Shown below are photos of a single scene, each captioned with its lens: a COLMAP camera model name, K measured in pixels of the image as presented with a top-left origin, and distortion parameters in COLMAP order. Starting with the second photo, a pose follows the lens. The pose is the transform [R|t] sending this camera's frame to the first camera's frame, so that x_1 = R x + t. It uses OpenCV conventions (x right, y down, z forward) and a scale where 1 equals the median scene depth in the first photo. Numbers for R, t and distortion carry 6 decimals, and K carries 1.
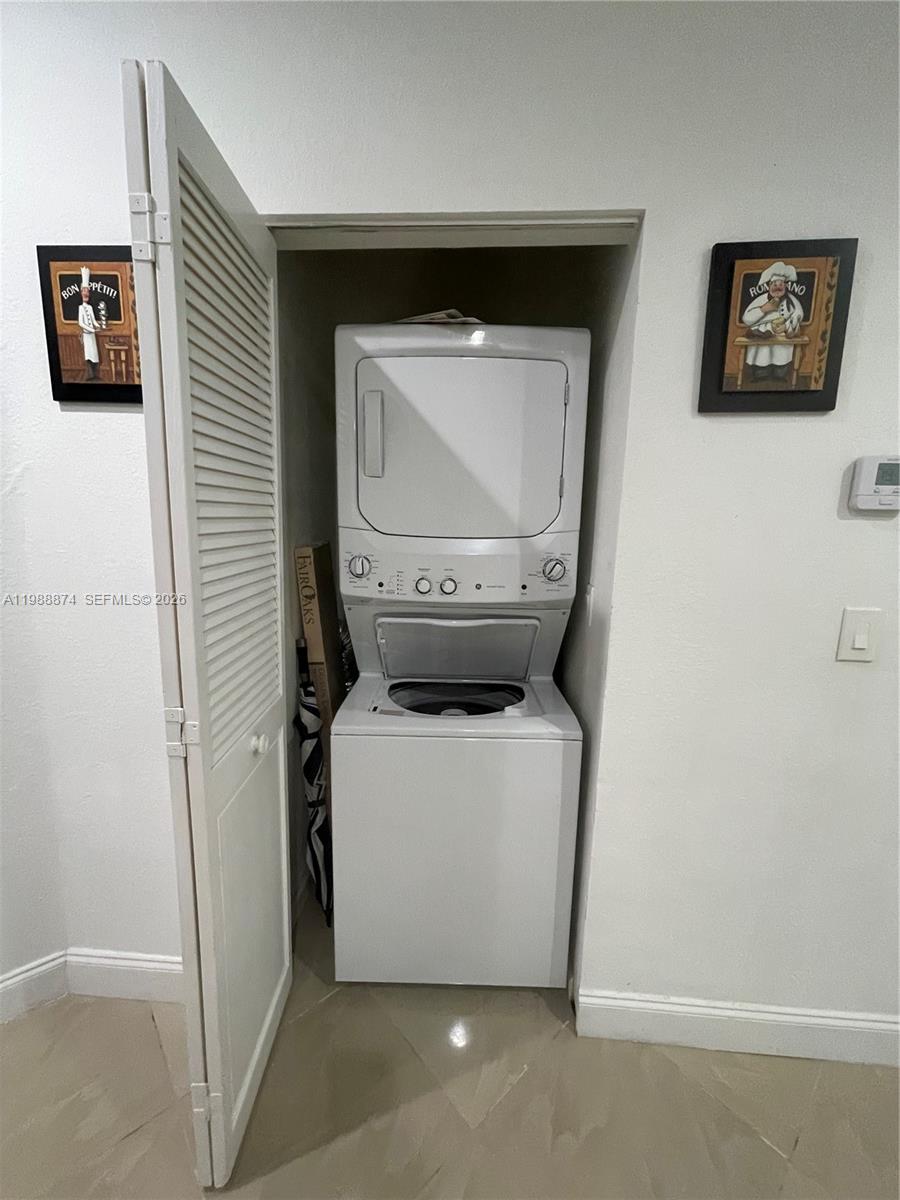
lens RADIAL K [[483.7, 0, 446.3], [0, 483.7, 594.4], [0, 0, 1]] dist [0.001080, 0.000421]
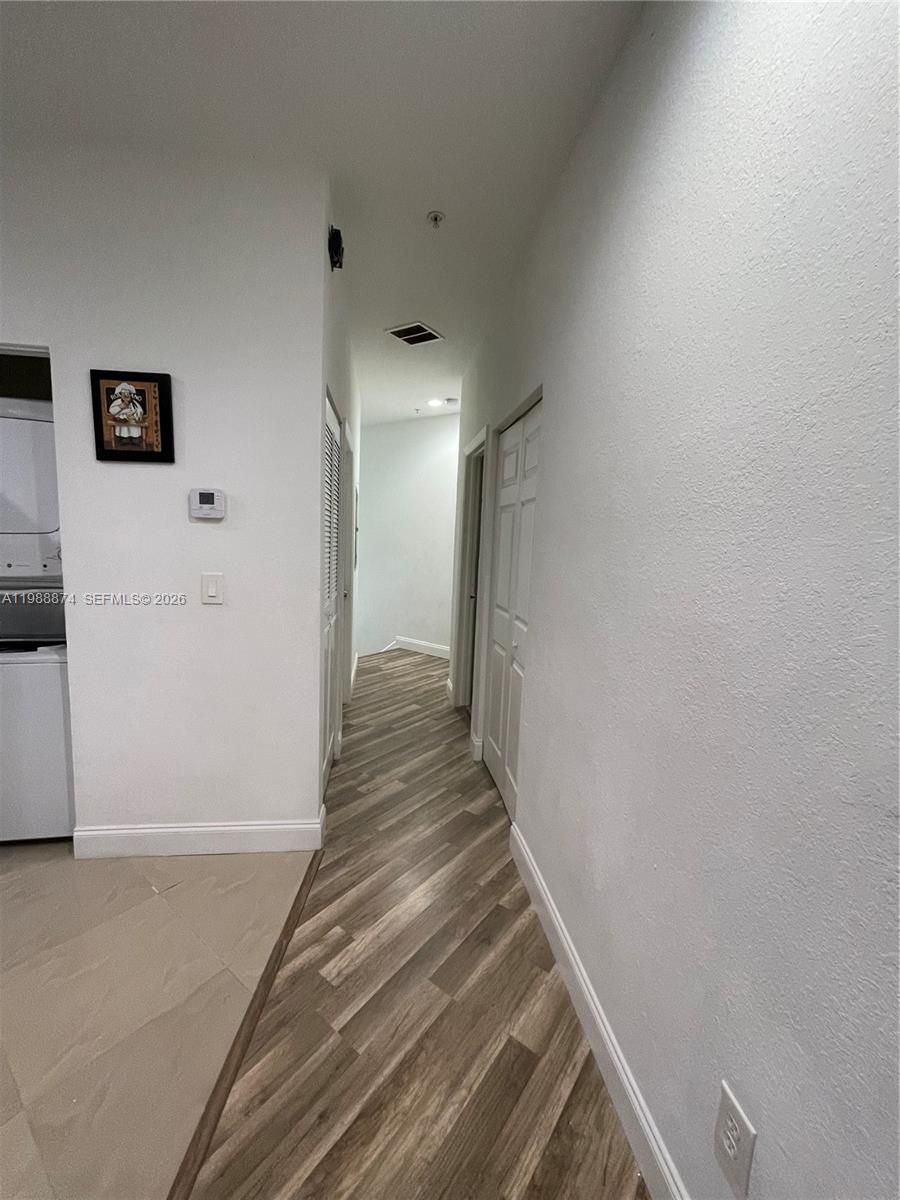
lens RADIAL K [[483.7, 0, 446.3], [0, 483.7, 594.4], [0, 0, 1]] dist [0.001080, 0.000421]
pose [[0.981071, -0.009711, 0.193407, 1.493584], [0.017571, 0.999086, -0.038966, 0.210111], [-0.192852, 0.041627, 0.980345, -0.993571]]
